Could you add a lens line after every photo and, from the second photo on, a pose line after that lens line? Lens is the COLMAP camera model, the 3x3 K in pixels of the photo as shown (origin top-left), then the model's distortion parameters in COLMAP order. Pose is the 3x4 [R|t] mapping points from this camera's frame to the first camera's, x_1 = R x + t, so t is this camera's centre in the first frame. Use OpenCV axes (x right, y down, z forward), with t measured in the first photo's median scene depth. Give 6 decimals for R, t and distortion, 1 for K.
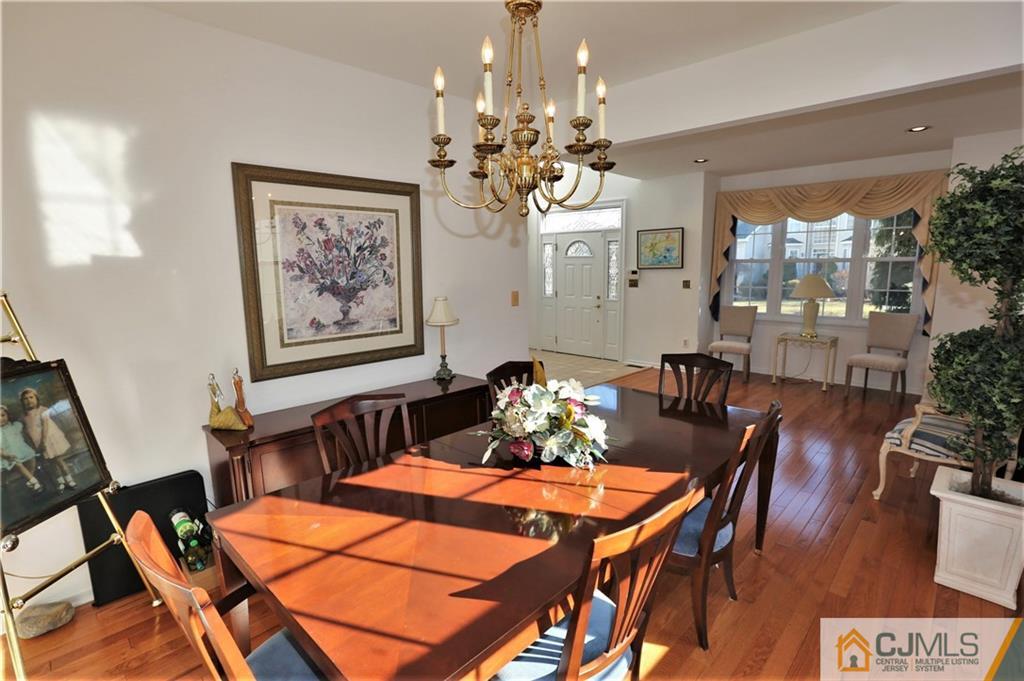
lens RADIAL K [[484.8, 0, 512.0], [0, 484.8, 340.5], [0, 0, 1]] dist [0.001018, 0.000216]
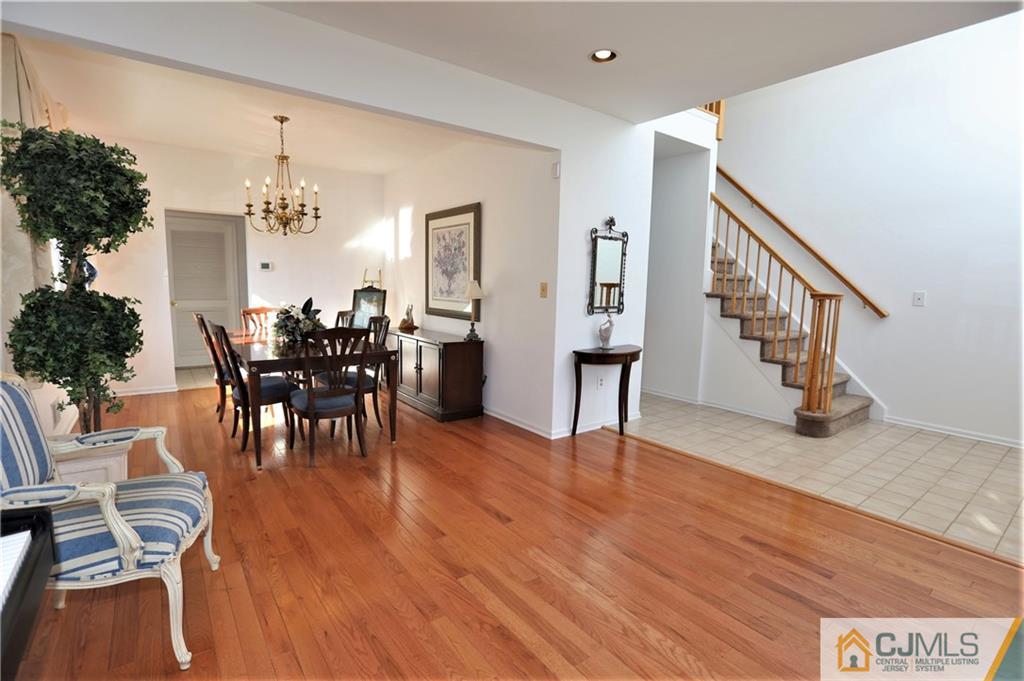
lens RADIAL K [[484.8, 0, 512.0], [0, 484.8, 340.5], [0, 0, 1]] dist [0.001018, 0.000216]
pose [[-0.162352, 0.132337, -0.977818, 1.300253], [-0.164817, 0.973407, 0.159105, -0.173972], [0.972871, 0.186992, -0.136223, 1.425454]]
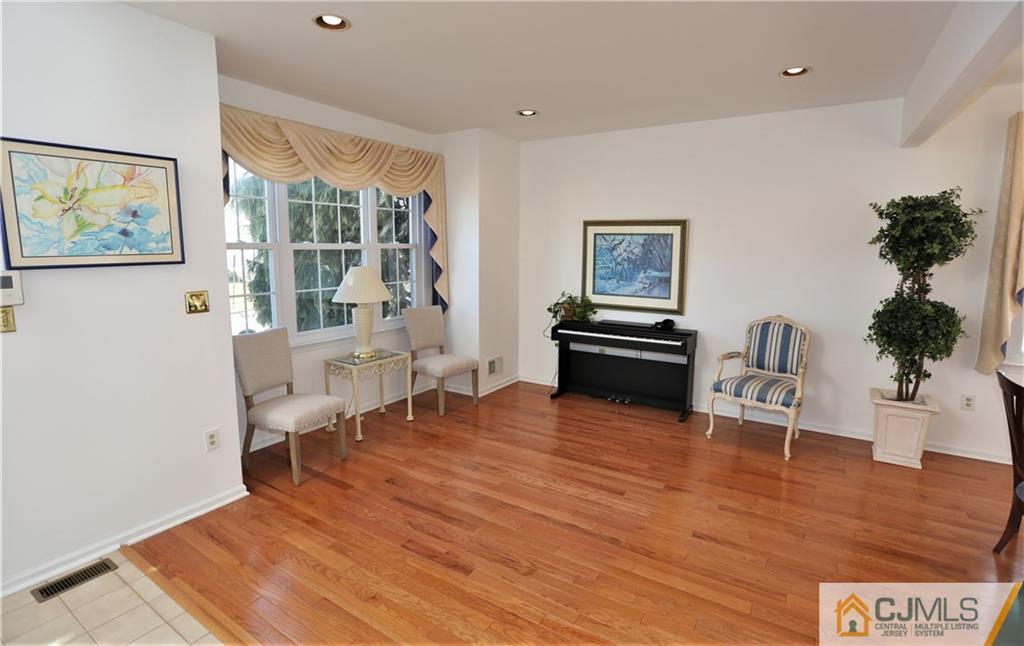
lens RADIAL K [[489.1, 0, 512.0], [0, 489.1, 323.0], [0, 0, 1]] dist [-0.053192, -0.000156]
pose [[-0.192035, -0.125973, 0.973269, -0.172587], [0.146405, 0.976953, 0.155337, -0.263869], [-0.970406, 0.172321, -0.169166, 1.745205]]
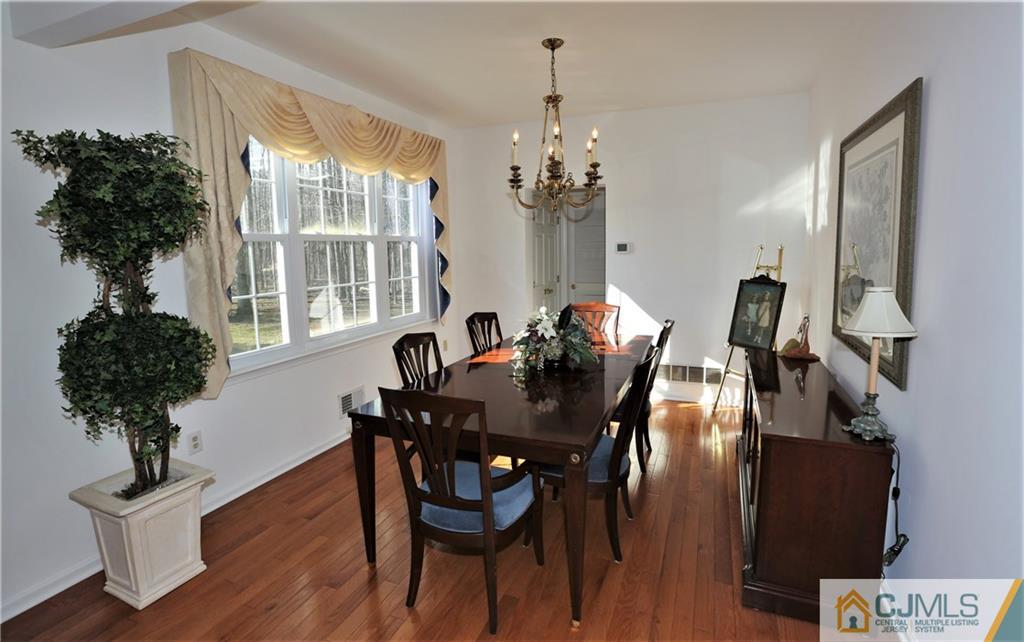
lens RADIAL K [[493.4, 0, 517.6], [0, 493.4, 288.8], [0, 0, 1]] dist [-0.039094, -0.000063]
pose [[-0.926968, 0.061672, -0.370035, 0.445850], [-0.029773, 0.971188, 0.236447, -0.217211], [0.373956, 0.230196, -0.898425, 1.424583]]
